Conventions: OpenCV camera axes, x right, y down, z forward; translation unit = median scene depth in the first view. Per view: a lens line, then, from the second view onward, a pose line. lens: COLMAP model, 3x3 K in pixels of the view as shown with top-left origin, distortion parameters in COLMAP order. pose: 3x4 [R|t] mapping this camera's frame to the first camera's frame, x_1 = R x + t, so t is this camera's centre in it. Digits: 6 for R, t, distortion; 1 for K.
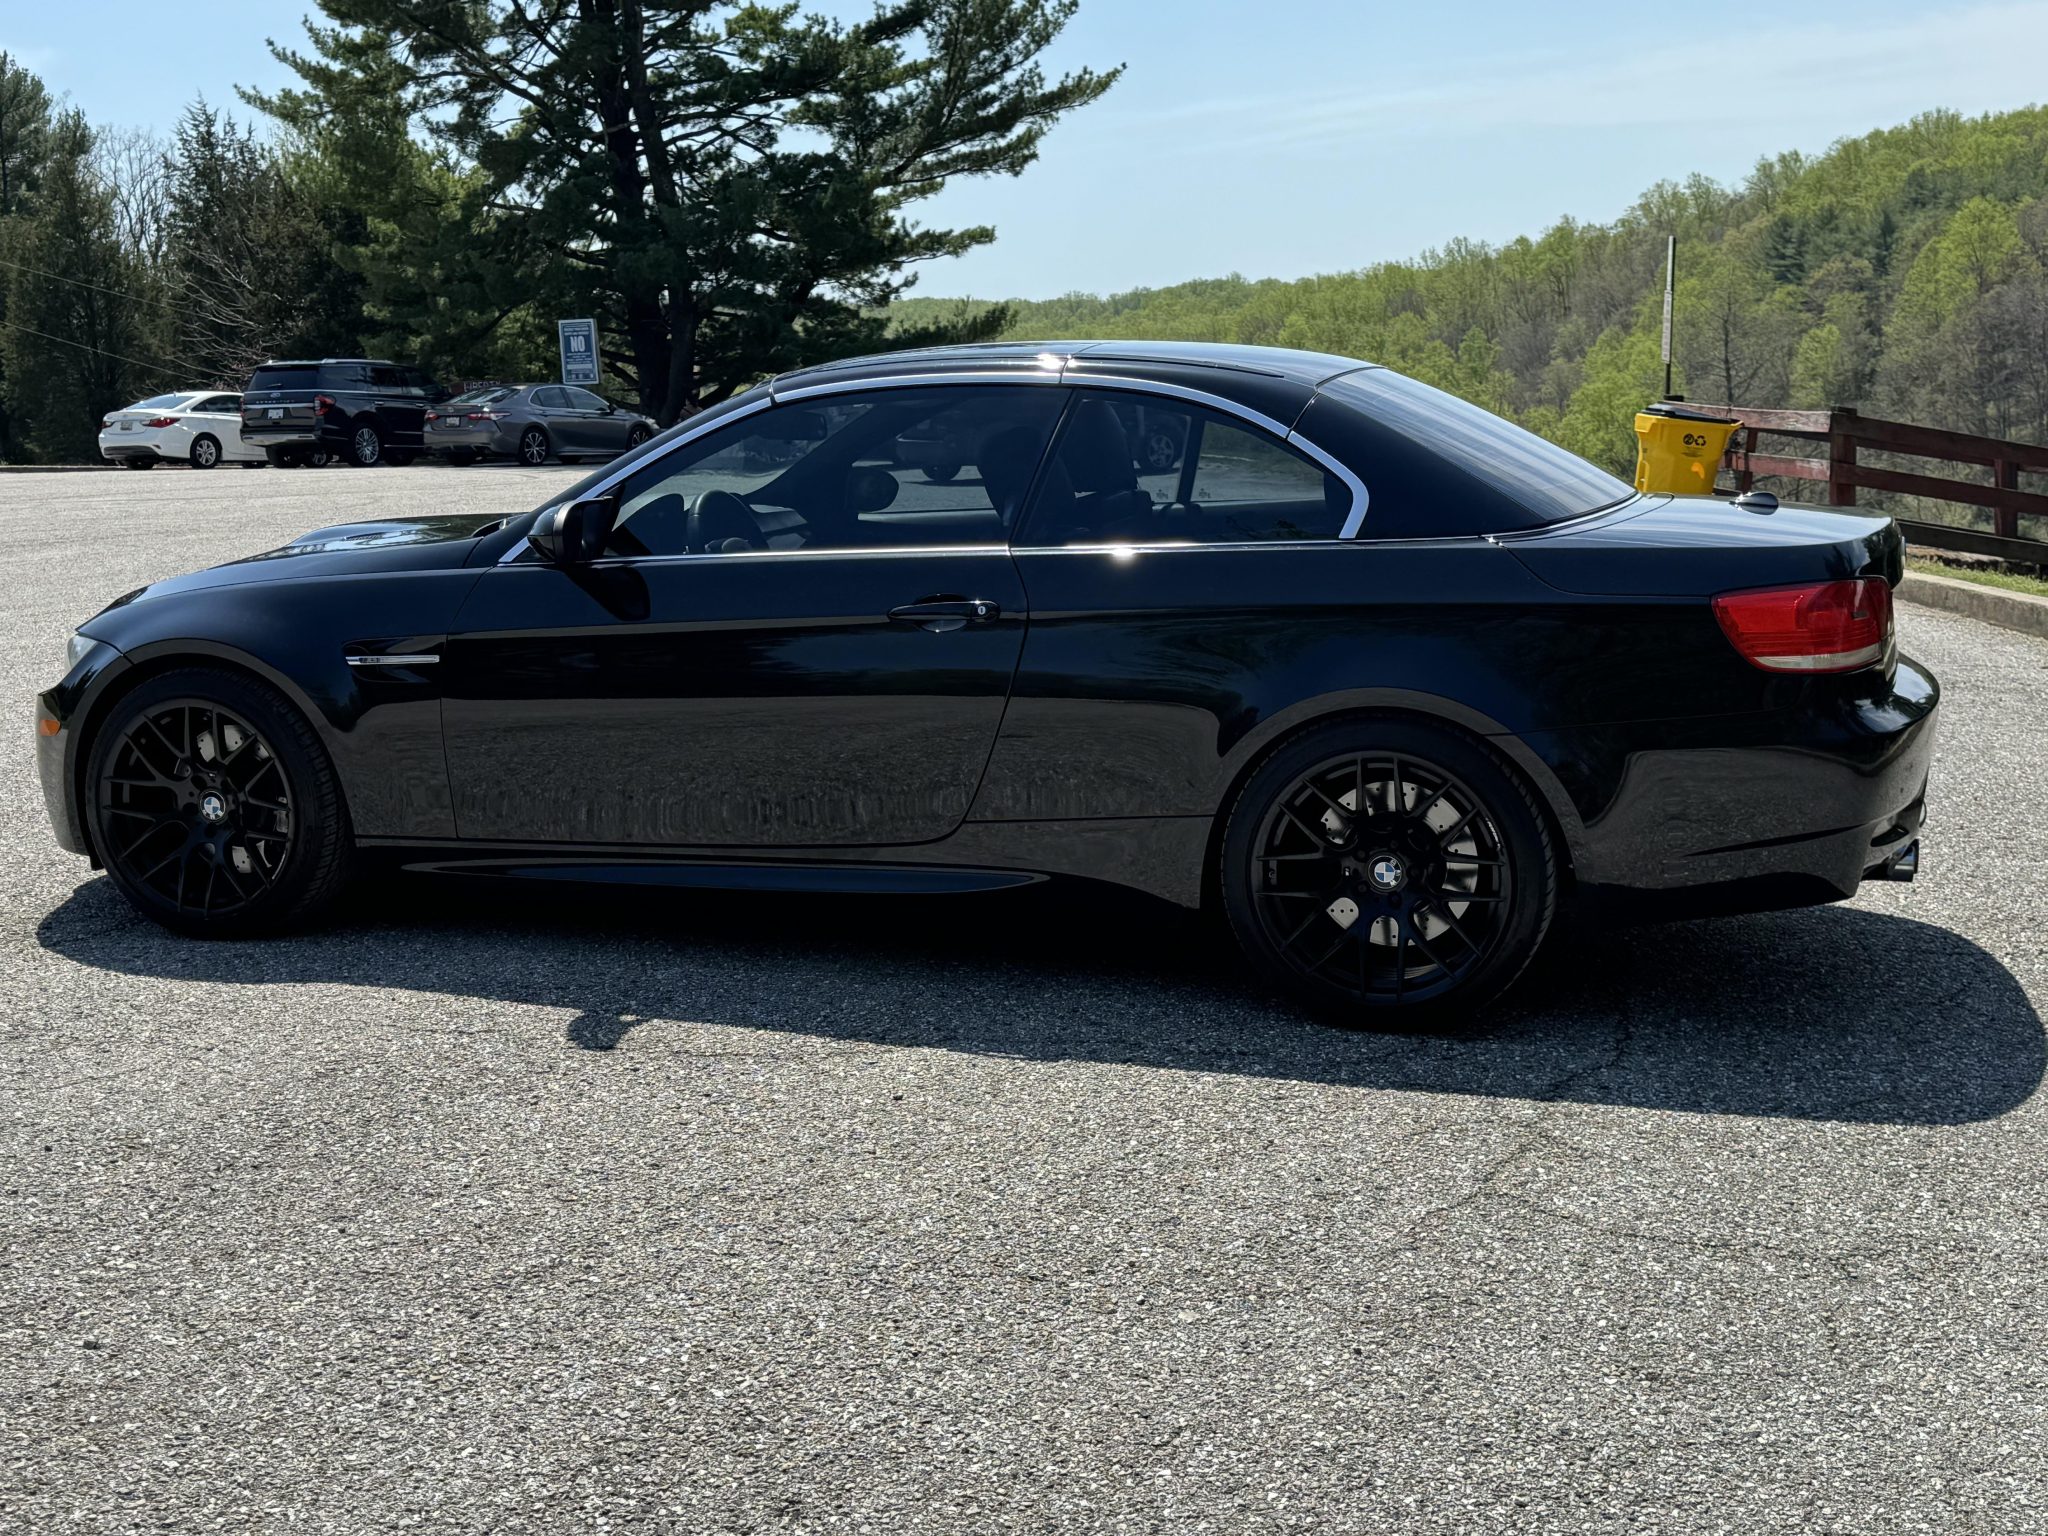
lens RADIAL K [[2436.6, 0, 1007.0], [0, 2436.6, 765.1], [0, 0, 1]] dist [0.216949, -0.519539]
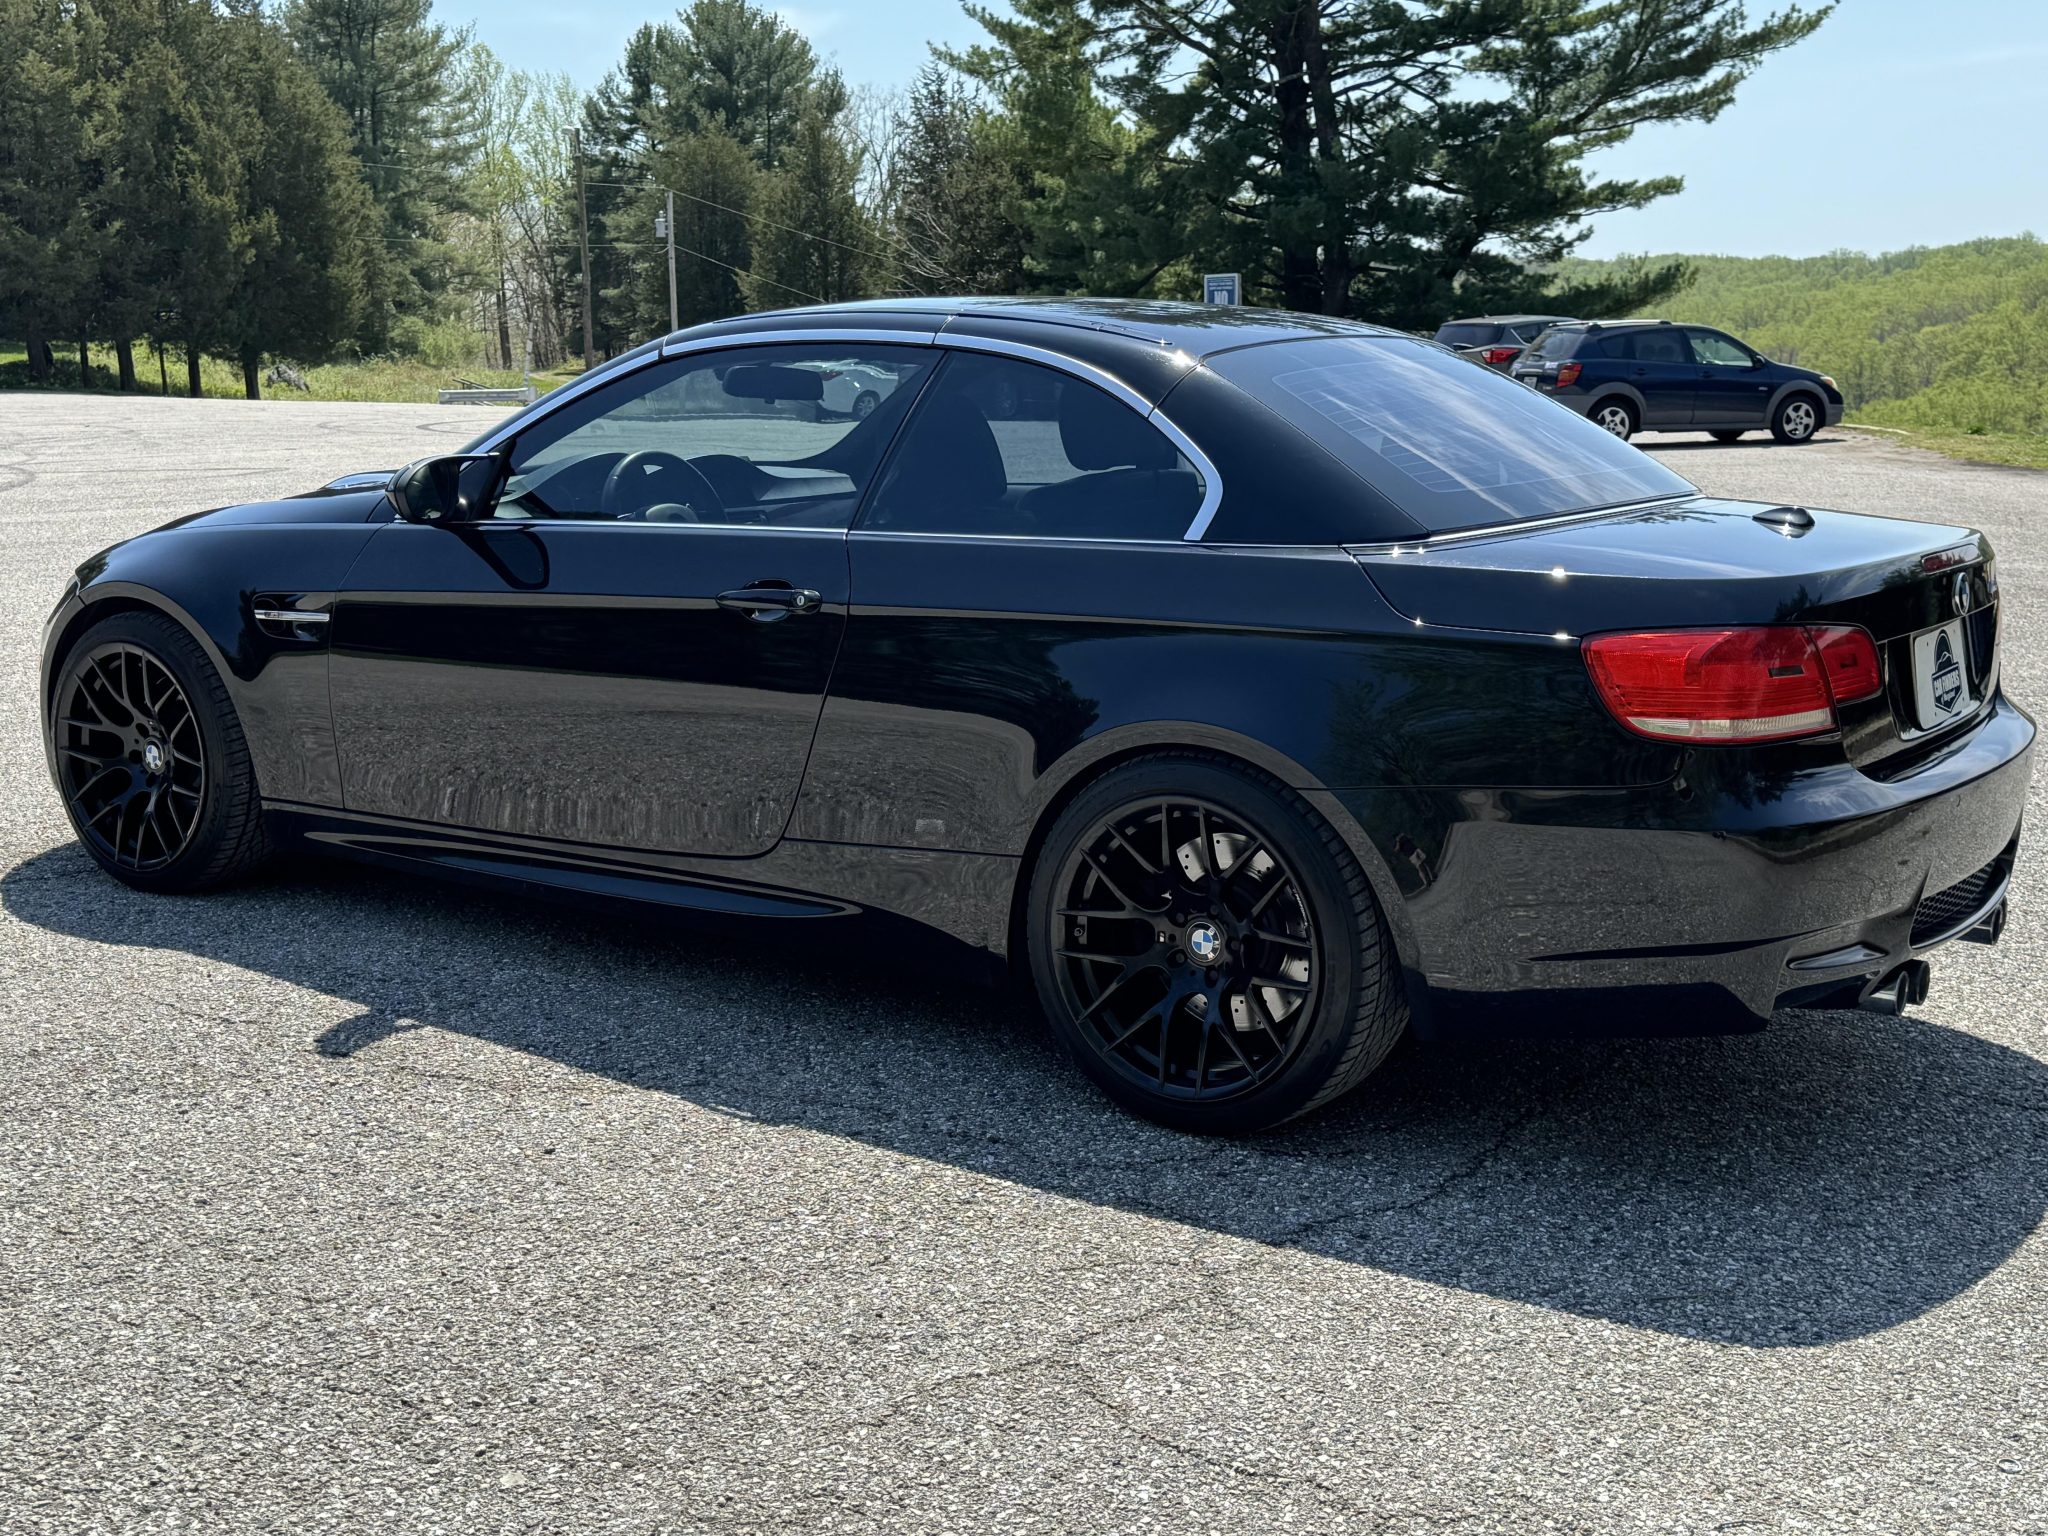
lens RADIAL K [[2437.9, 0, 1004.5], [0, 2437.9, 774.3], [0, 0, 1]] dist [0.224710, -0.571760]
pose [[0.957544, 0.076179, -0.278039, 0.029517], [-0.070454, 0.997047, 0.030540, -0.003172], [0.279545, -0.009655, 0.960084, 0.016929]]
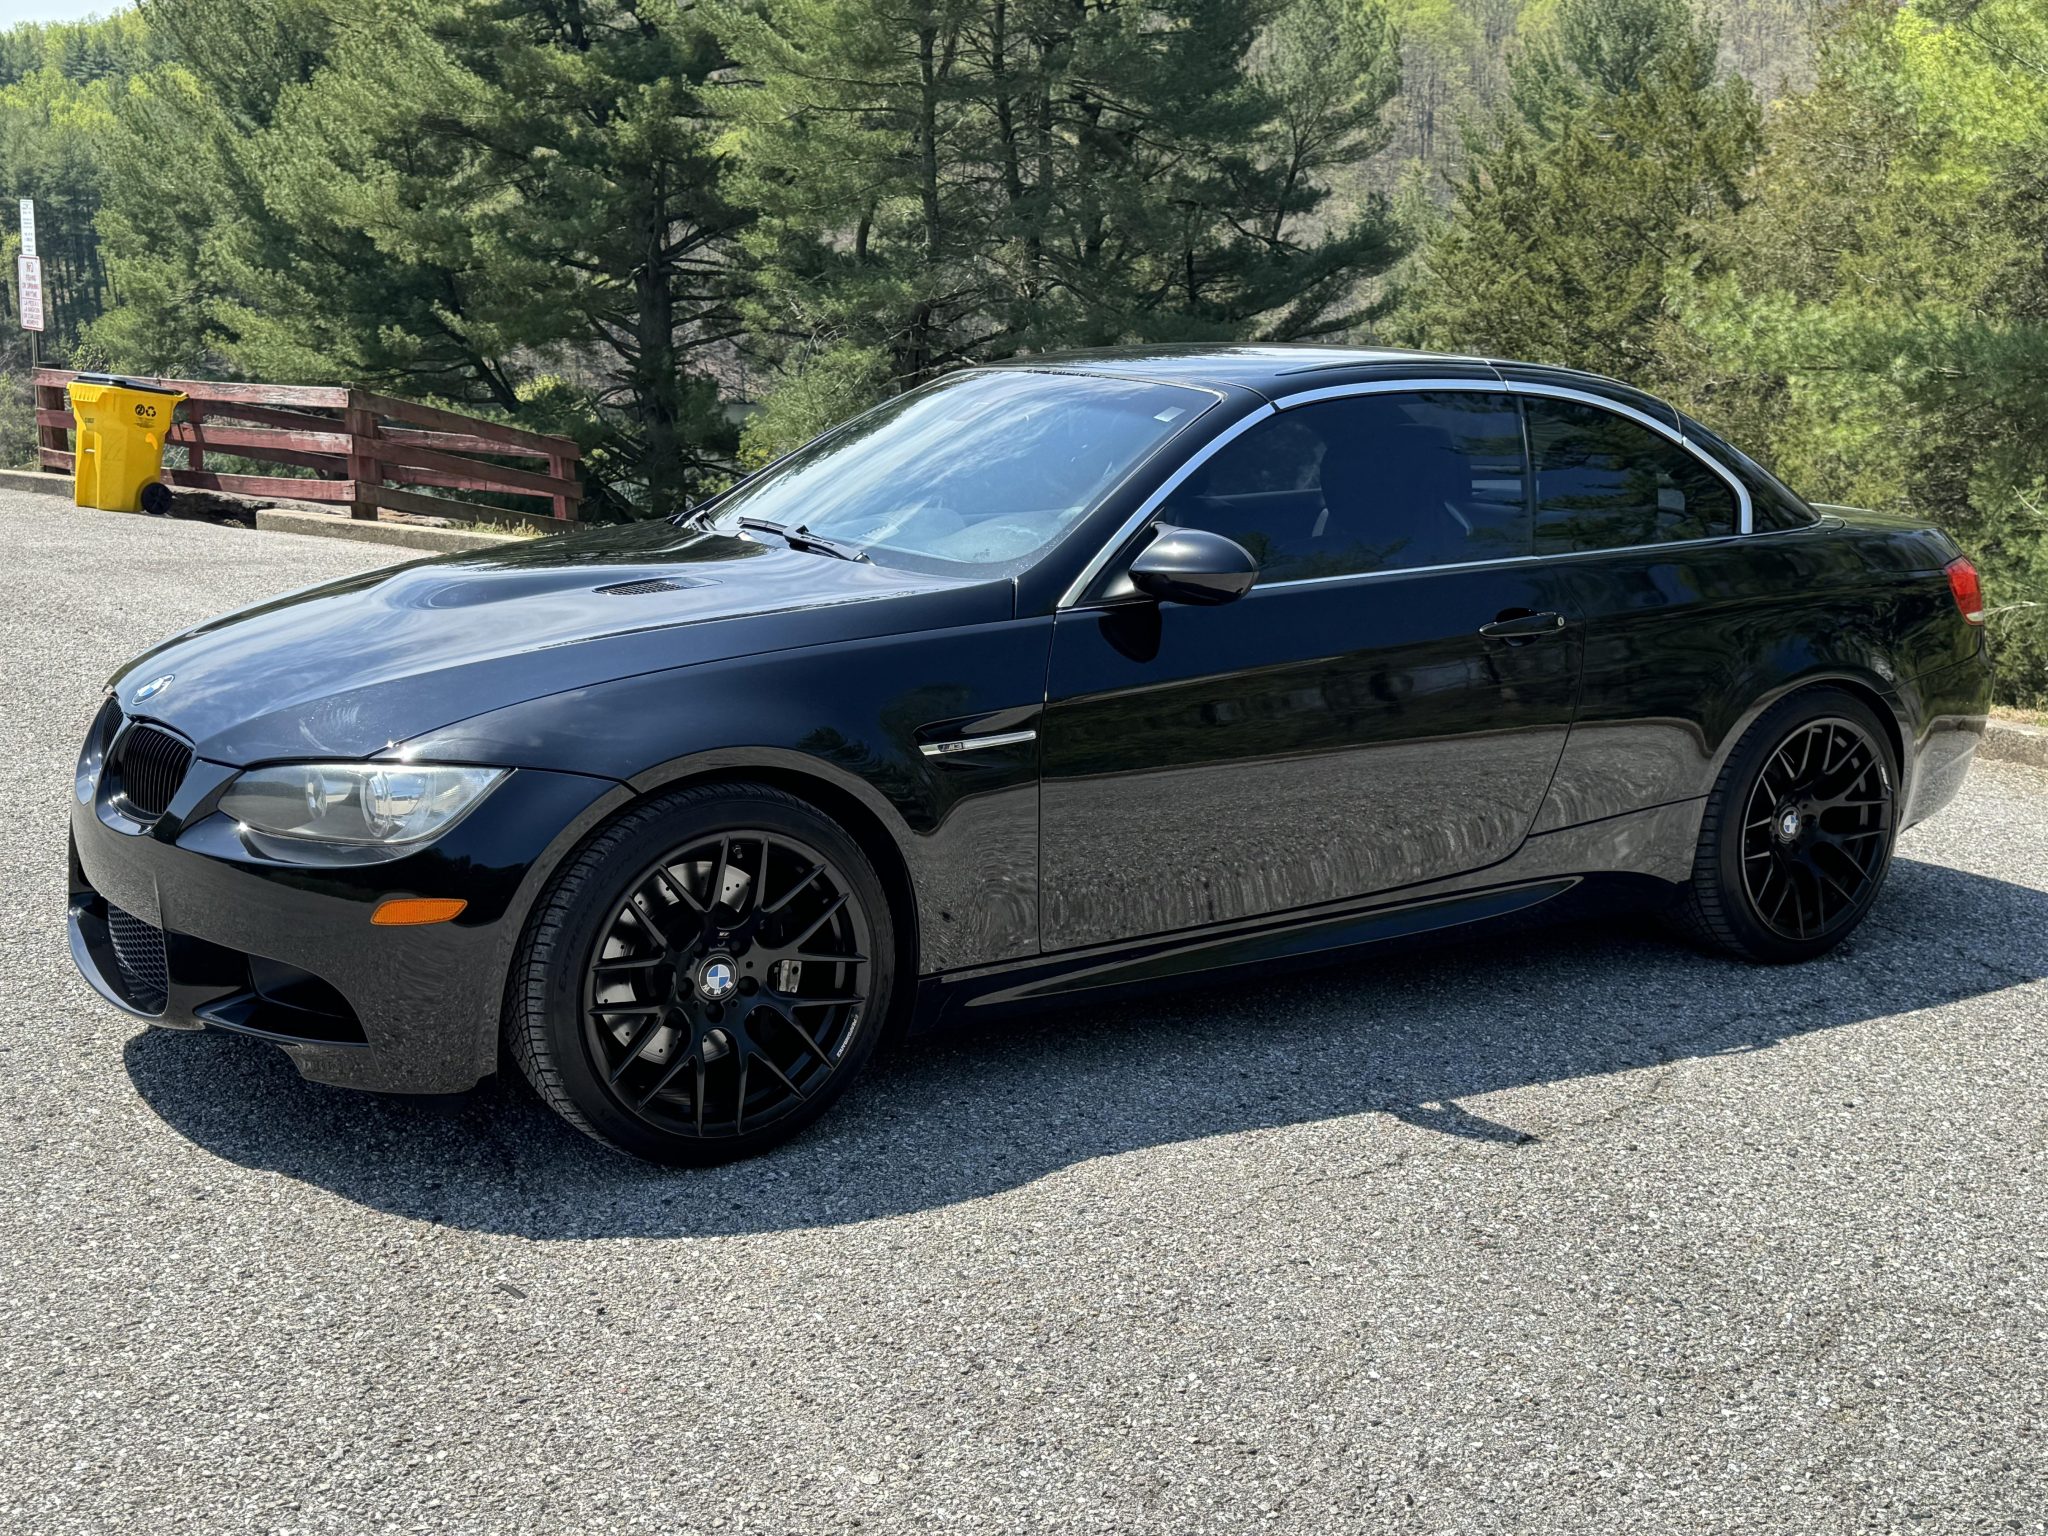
lens RADIAL K [[2214.8, 0, 1021.2], [0, 2214.8, 773.4], [0, 0, 1]] dist [0.191081, -0.416511]
pose [[0.620984, -0.122200, 0.774239, -0.081841], [0.096054, 0.992191, 0.079560, -0.009128], [-0.777916, 0.024964, 0.627873, 0.057500]]
